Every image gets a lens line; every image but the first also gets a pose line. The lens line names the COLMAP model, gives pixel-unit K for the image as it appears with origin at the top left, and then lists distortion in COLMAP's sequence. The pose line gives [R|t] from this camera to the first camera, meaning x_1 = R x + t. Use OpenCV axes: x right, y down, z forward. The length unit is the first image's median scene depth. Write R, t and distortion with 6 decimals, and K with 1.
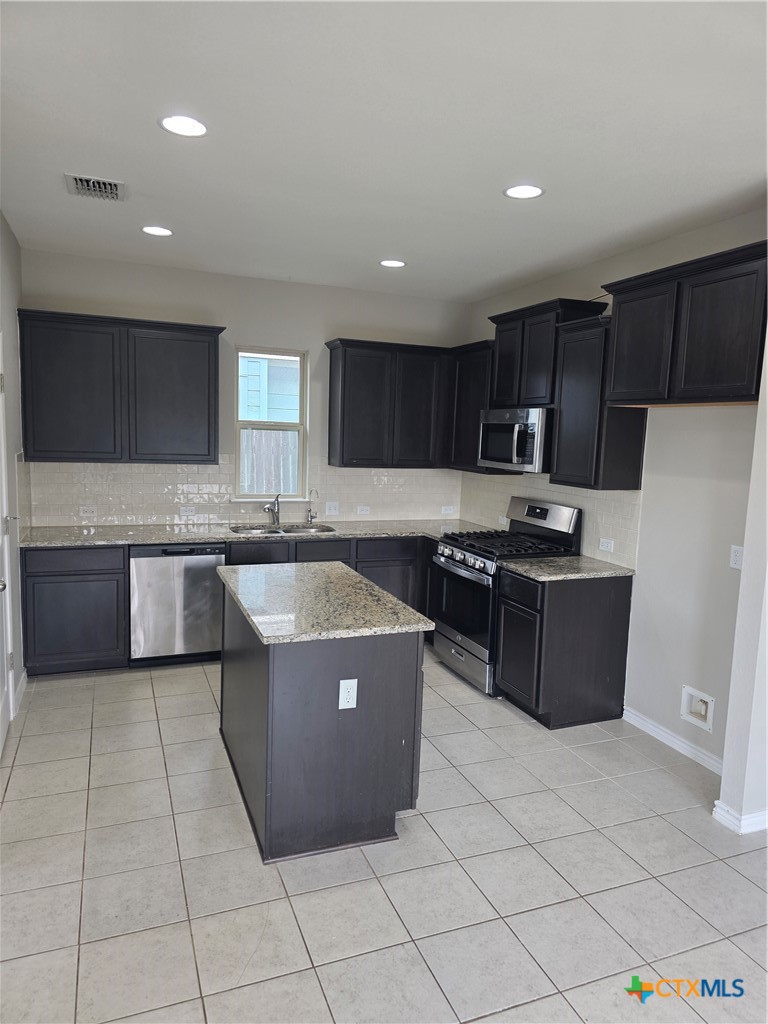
lens RADIAL K [[688.2, 0, 396.5], [0, 688.2, 509.0], [0, 0, 1]] dist [0.088998, -0.105456]
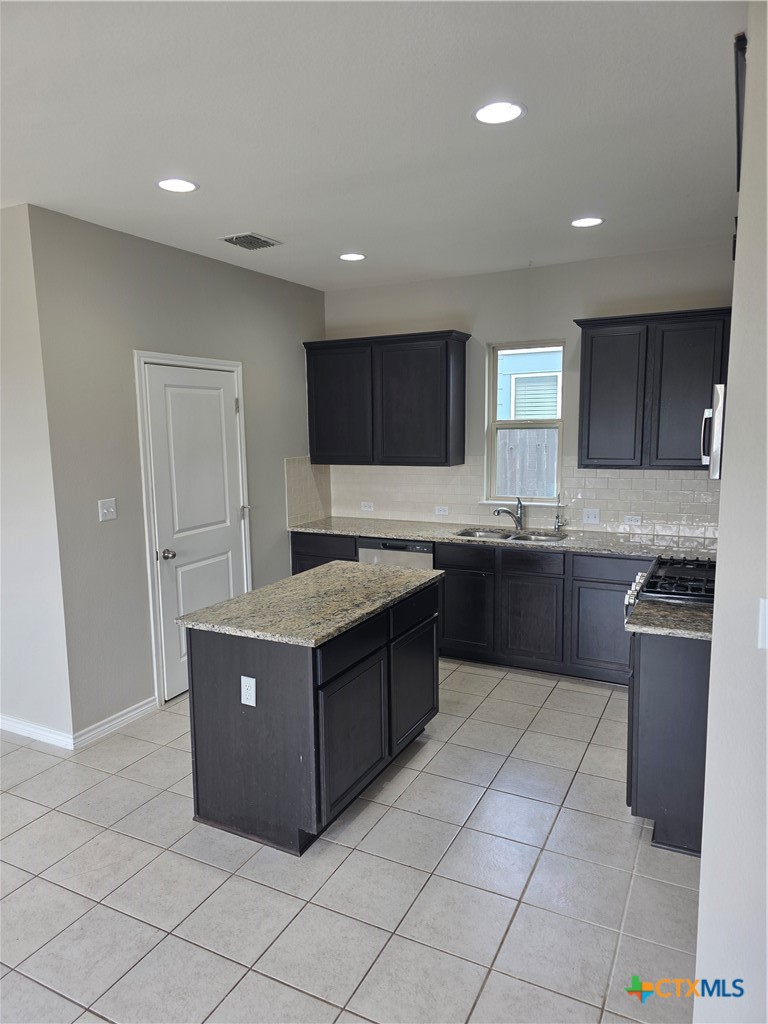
lens RADIAL K [[689.8, 0, 373.1], [0, 689.8, 513.5], [0, 0, 1]] dist [0.087338, -0.092213]
pose [[0.640923, 0.054558, -0.765664, 0.505703], [-0.047741, 0.998373, 0.031177, -0.023073], [0.766119, 0.016572, 0.642485, 0.289592]]
